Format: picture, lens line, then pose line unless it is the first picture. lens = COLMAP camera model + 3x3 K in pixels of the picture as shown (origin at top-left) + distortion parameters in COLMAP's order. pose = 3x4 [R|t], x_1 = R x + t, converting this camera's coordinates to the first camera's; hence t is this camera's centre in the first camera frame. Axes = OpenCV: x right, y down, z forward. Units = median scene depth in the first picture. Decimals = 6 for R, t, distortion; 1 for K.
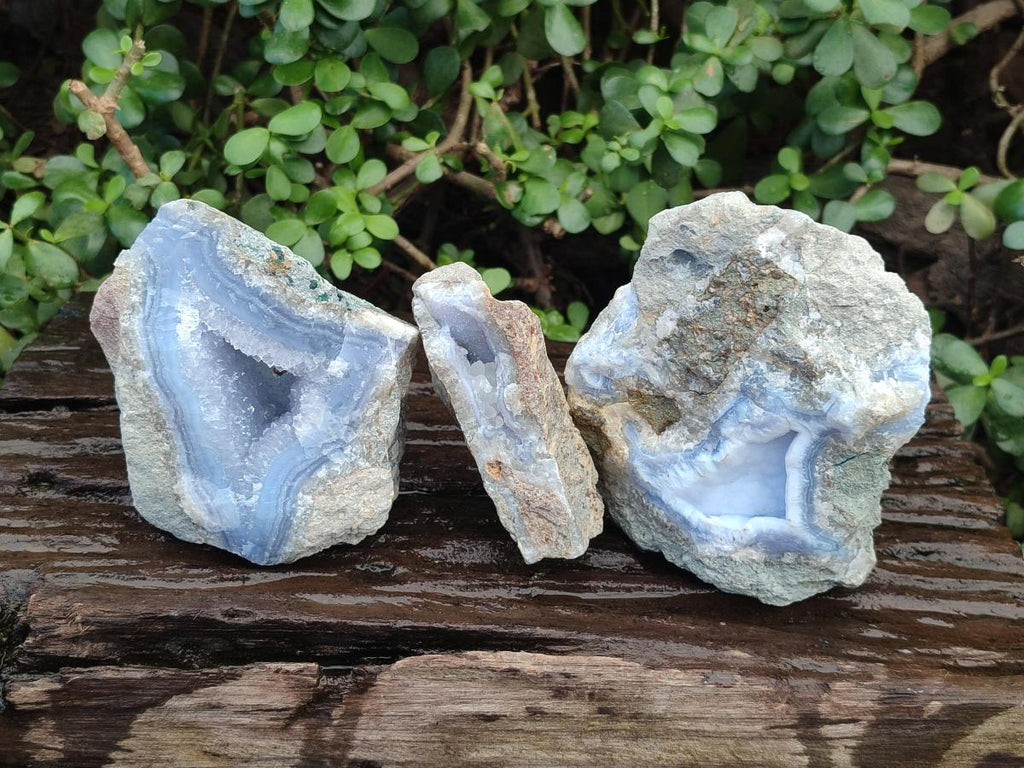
lens RADIAL K [[1531.8, 0, 507.3], [0, 1531.8, 382.3], [0, 0, 1]] dist [0.376271, -2.706722]
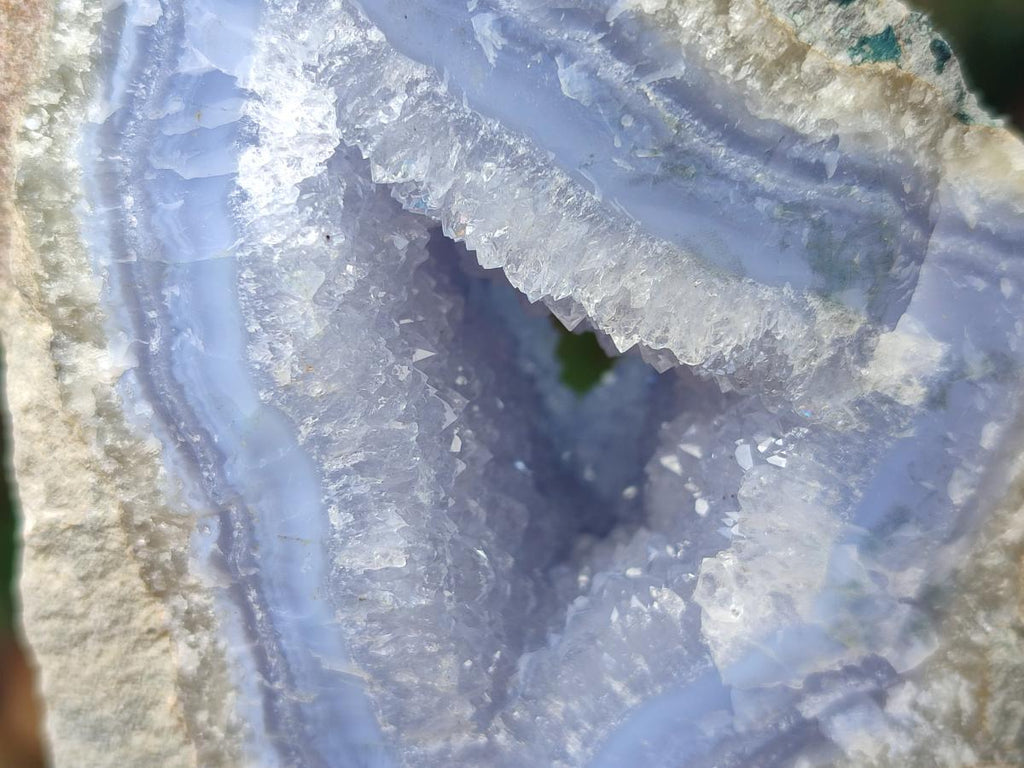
lens RADIAL K [[1531.8, 0, 507.3], [0, 1531.8, 382.3], [0, 0, 1]] dist [0.376271, -2.706722]
pose [[0.996754, 0.035260, -0.072369, -0.152569], [-0.036896, 0.999090, -0.021407, 0.000678], [0.071548, 0.024008, 0.997148, 0.757159]]
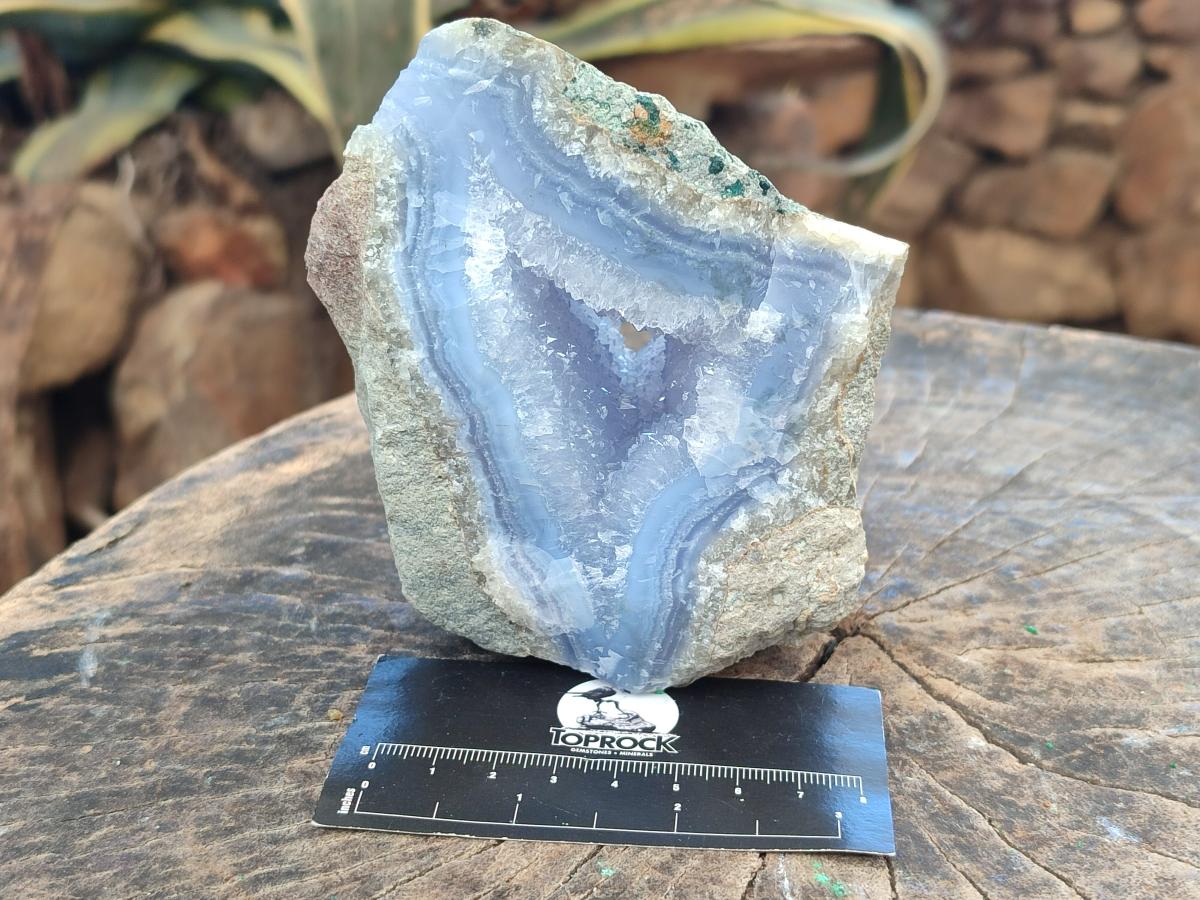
lens RADIAL K [[1795.1, 0, 594.5], [0, 1795.1, 448.0], [0, 0, 1]] dist [0.376271, -2.706722]
pose [[0.993675, -0.051671, -0.099699, -0.107842], [0.055010, 0.998004, 0.031030, 0.010696], [0.097897, -0.036318, 0.994534, 0.373263]]
